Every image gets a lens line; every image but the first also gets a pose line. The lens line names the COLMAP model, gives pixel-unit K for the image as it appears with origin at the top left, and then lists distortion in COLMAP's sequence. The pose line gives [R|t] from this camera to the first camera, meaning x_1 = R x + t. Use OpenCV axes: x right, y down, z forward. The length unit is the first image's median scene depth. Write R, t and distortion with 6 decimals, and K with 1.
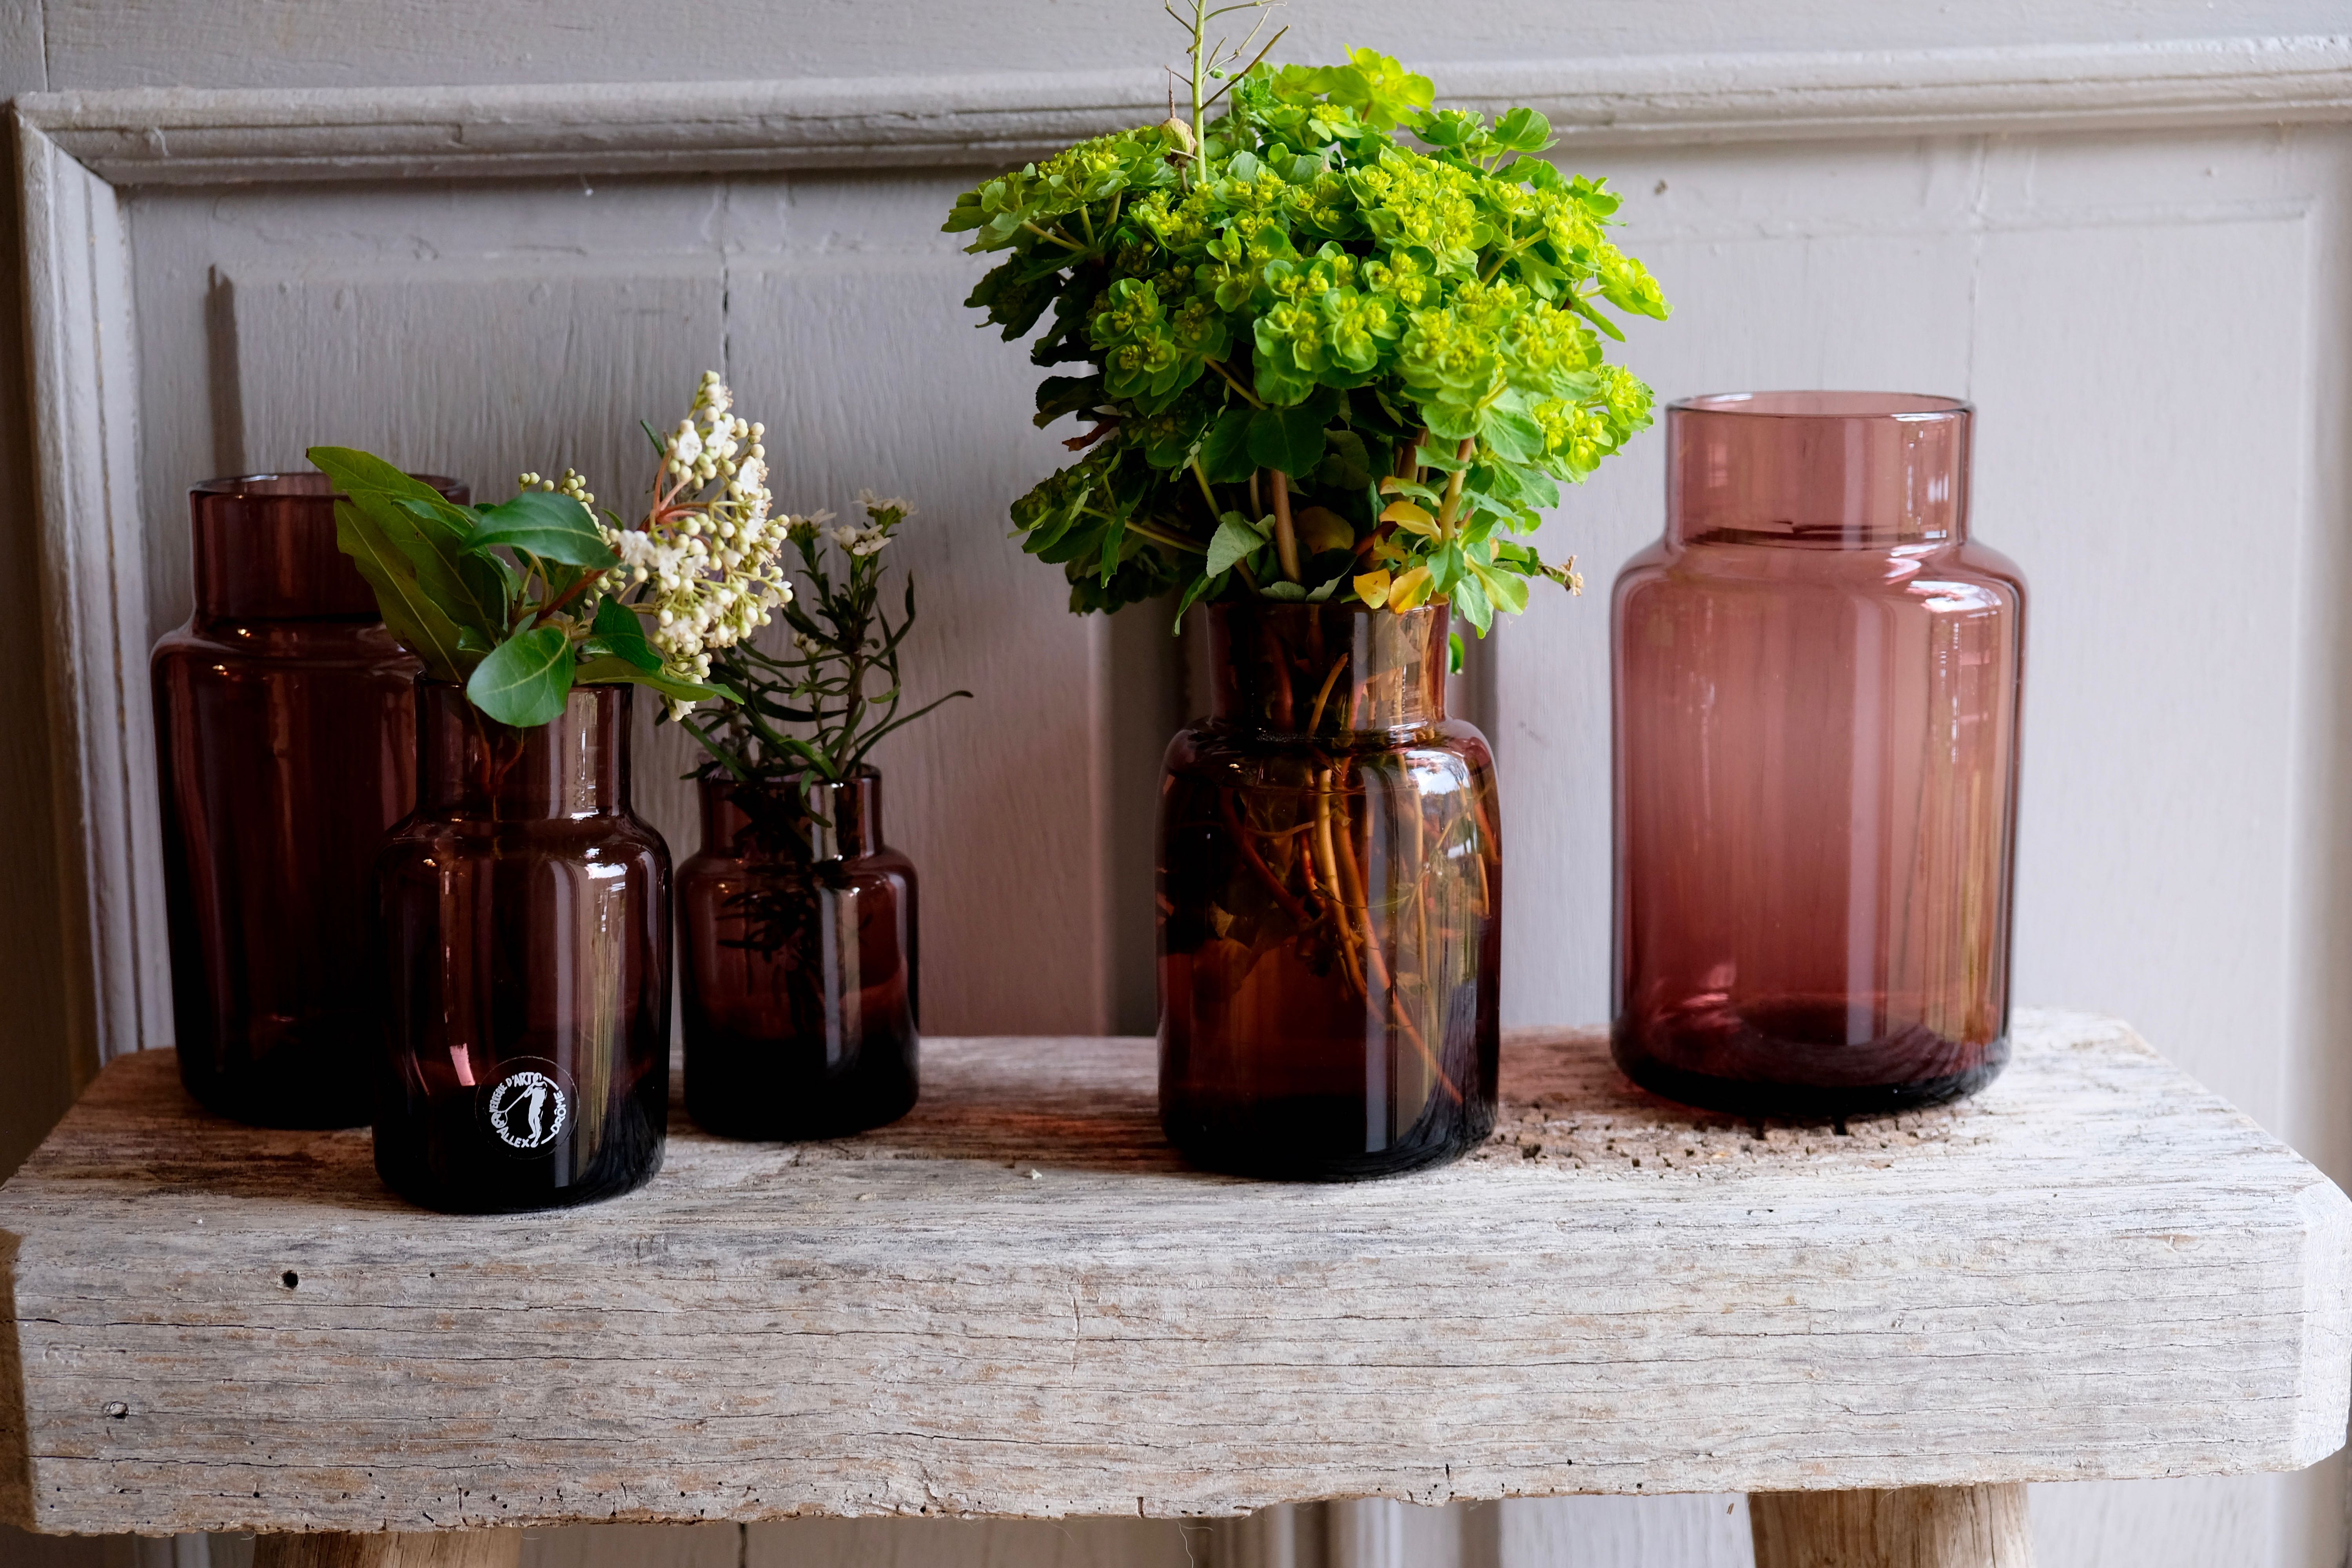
lens RADIAL K [[3829.4, 0, 1110.9], [0, 3829.4, 879.8], [0, 0, 1]] dist [0.052865, 0.000000]
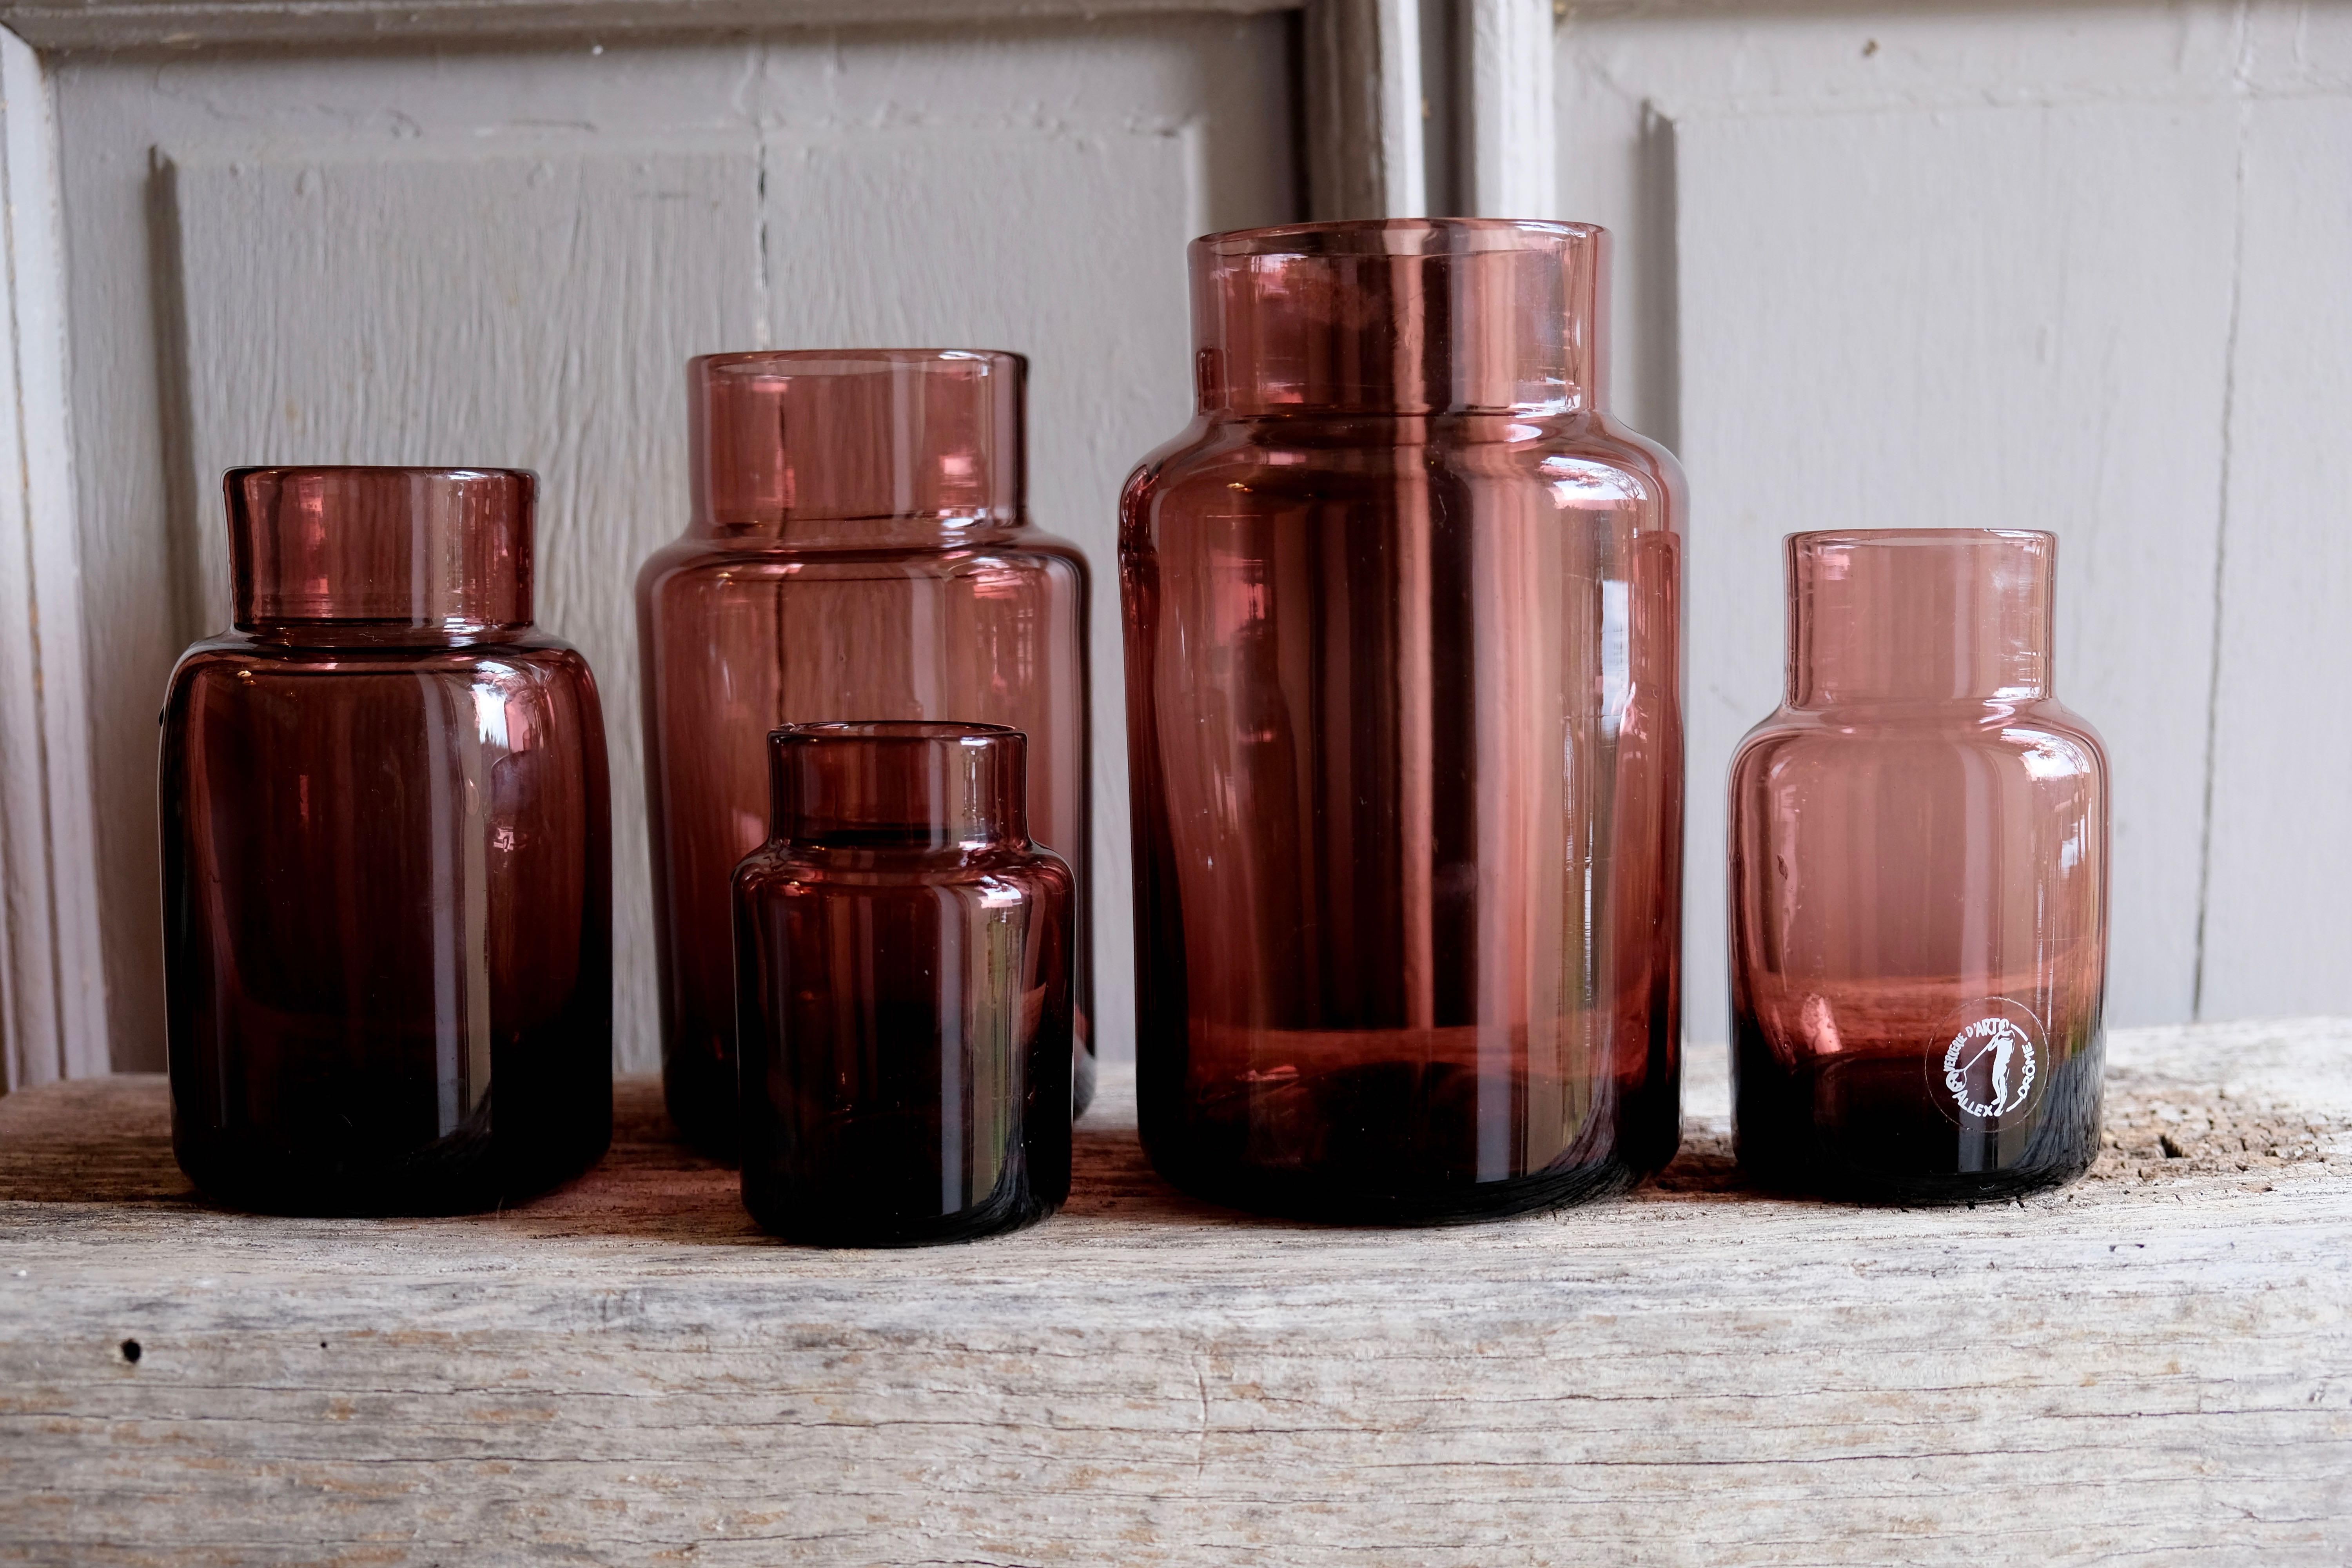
lens RADIAL K [[3109.0, 0, 1147.3], [0, 3109.0, 853.0], [0, 0, 1]] dist [-0.037791, 0.000000]
pose [[0.999911, -0.008536, -0.010231, -0.012624], [0.007827, 0.997693, -0.067437, 0.049697], [0.010783, 0.067351, 0.997671, 0.400304]]
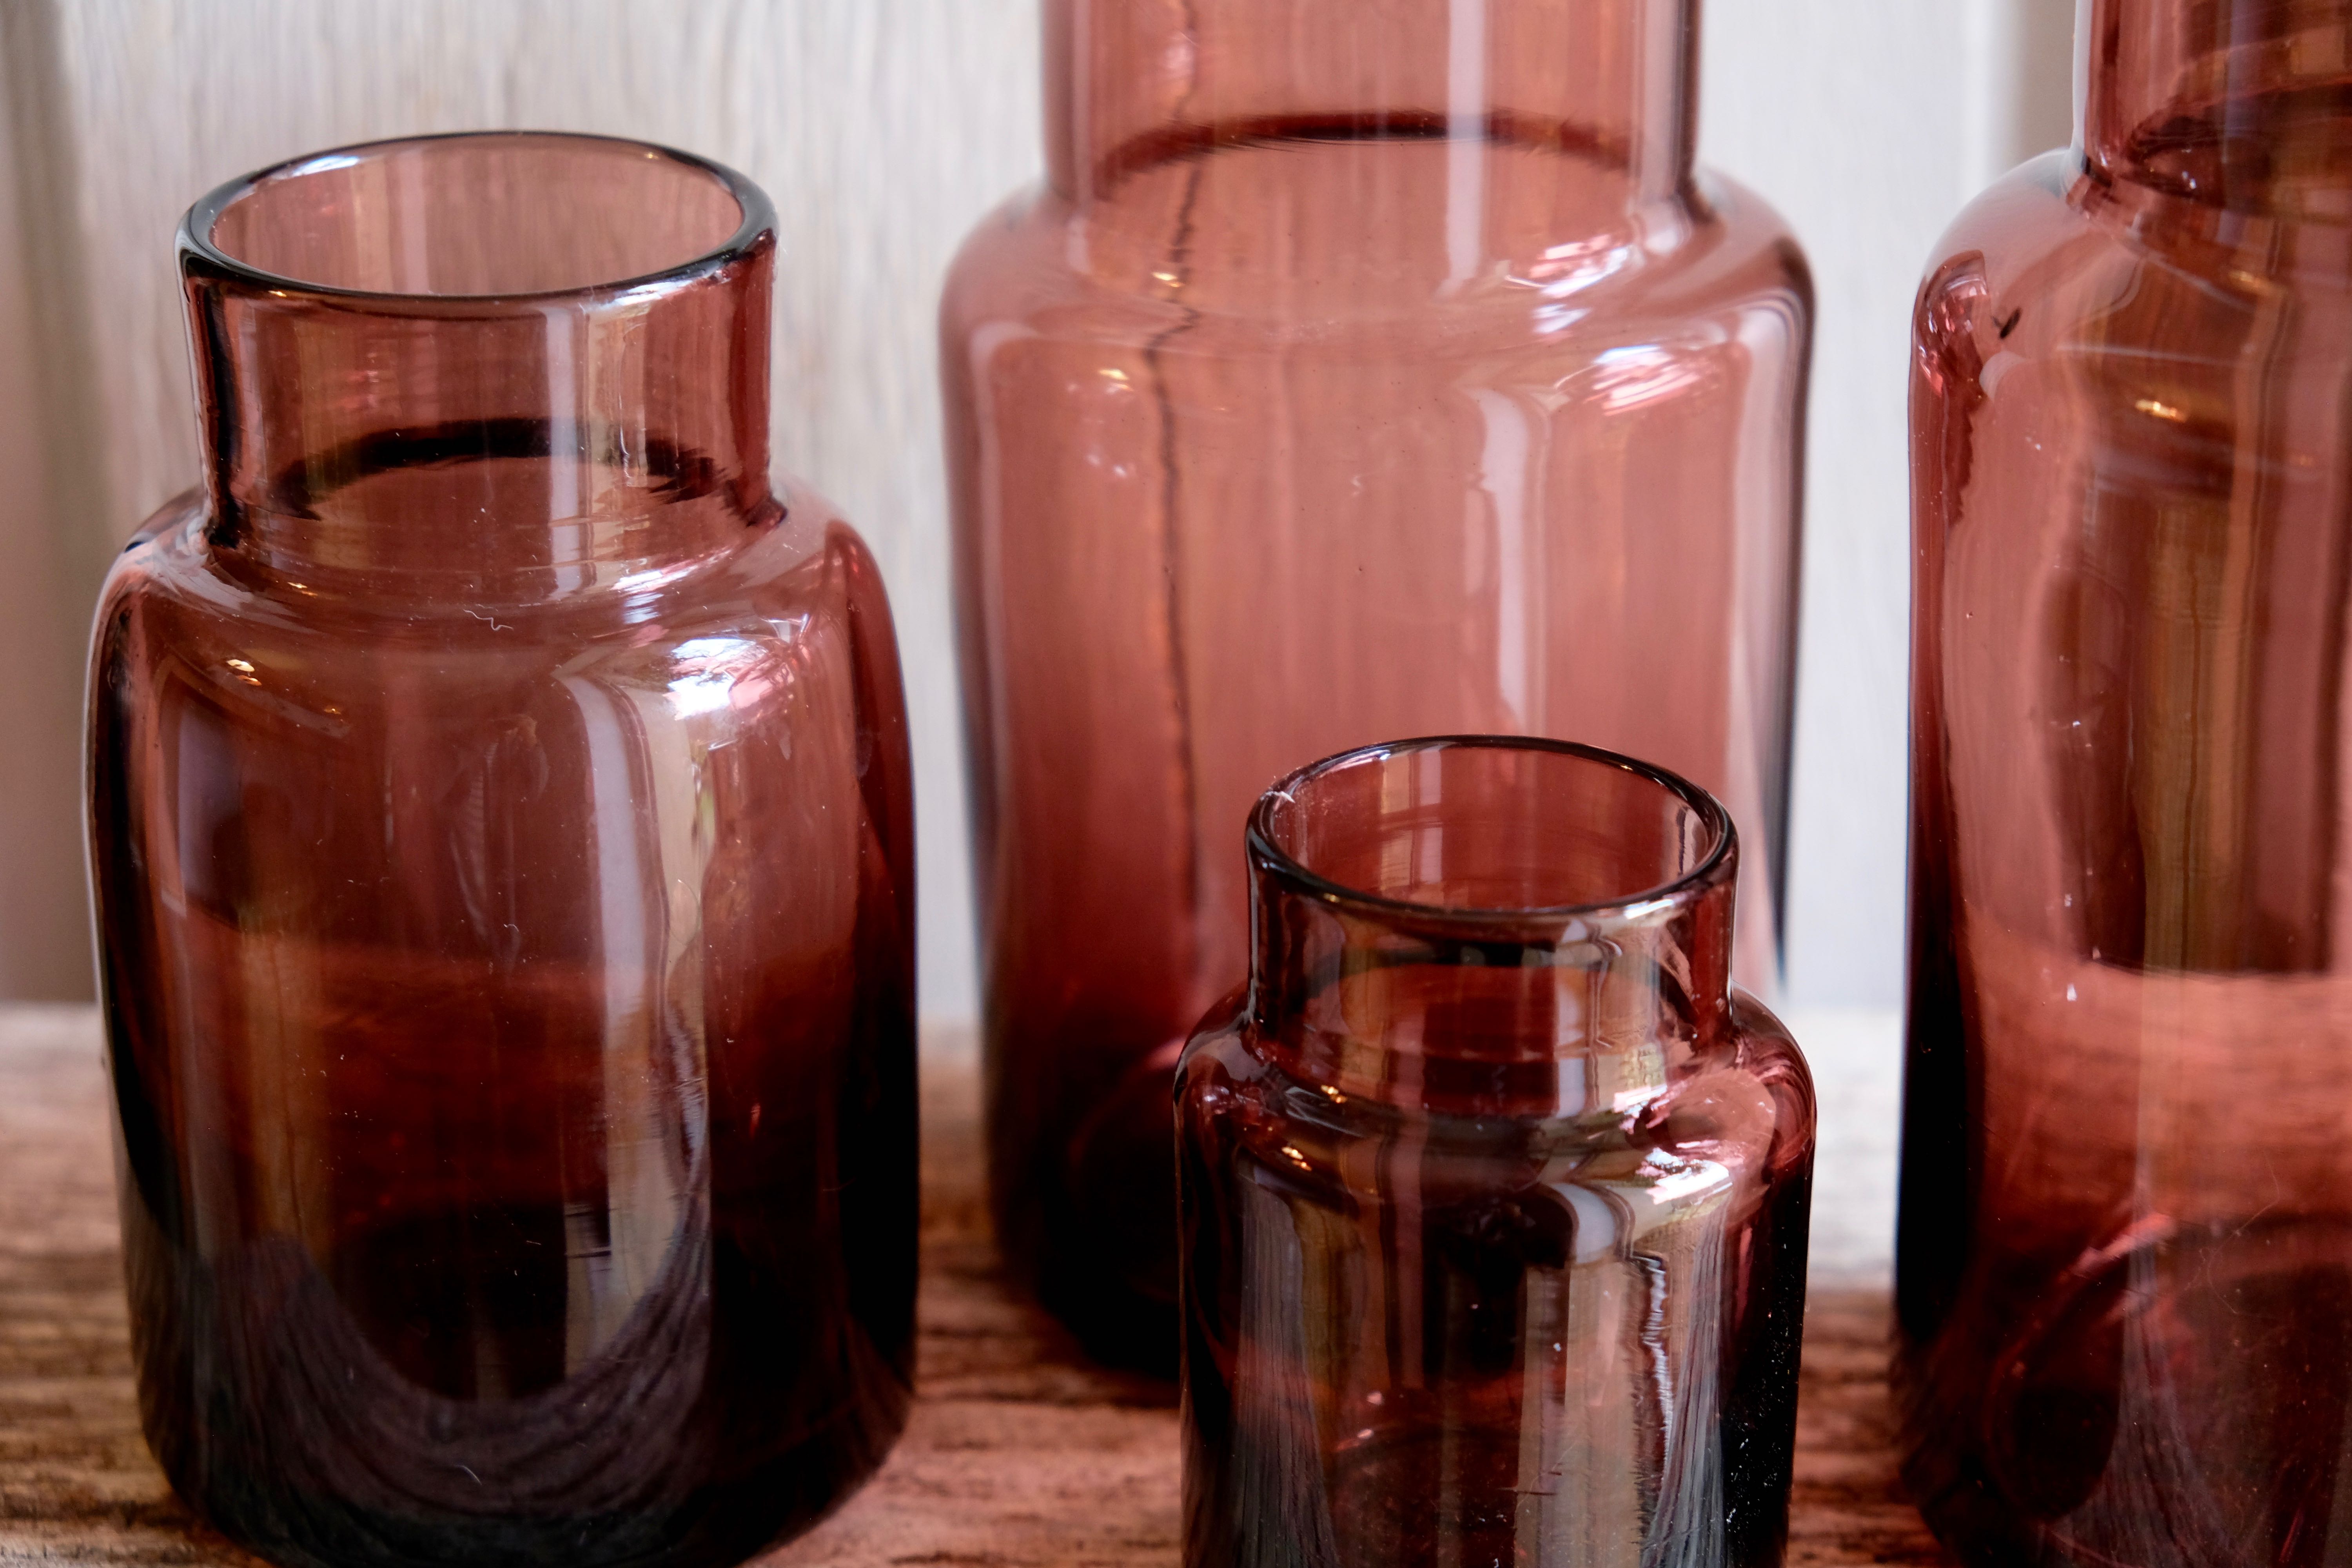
lens RADIAL K [[5526.7, 0, 1193.0], [0, 5526.7, 791.0], [0, 0, 1]] dist [0.012096, 0.000000]
pose [[0.997791, 0.014714, -0.064774, -0.062997], [0.000239, 0.974354, 0.225021, -0.156489], [0.066423, -0.224540, 0.972198, 0.452388]]
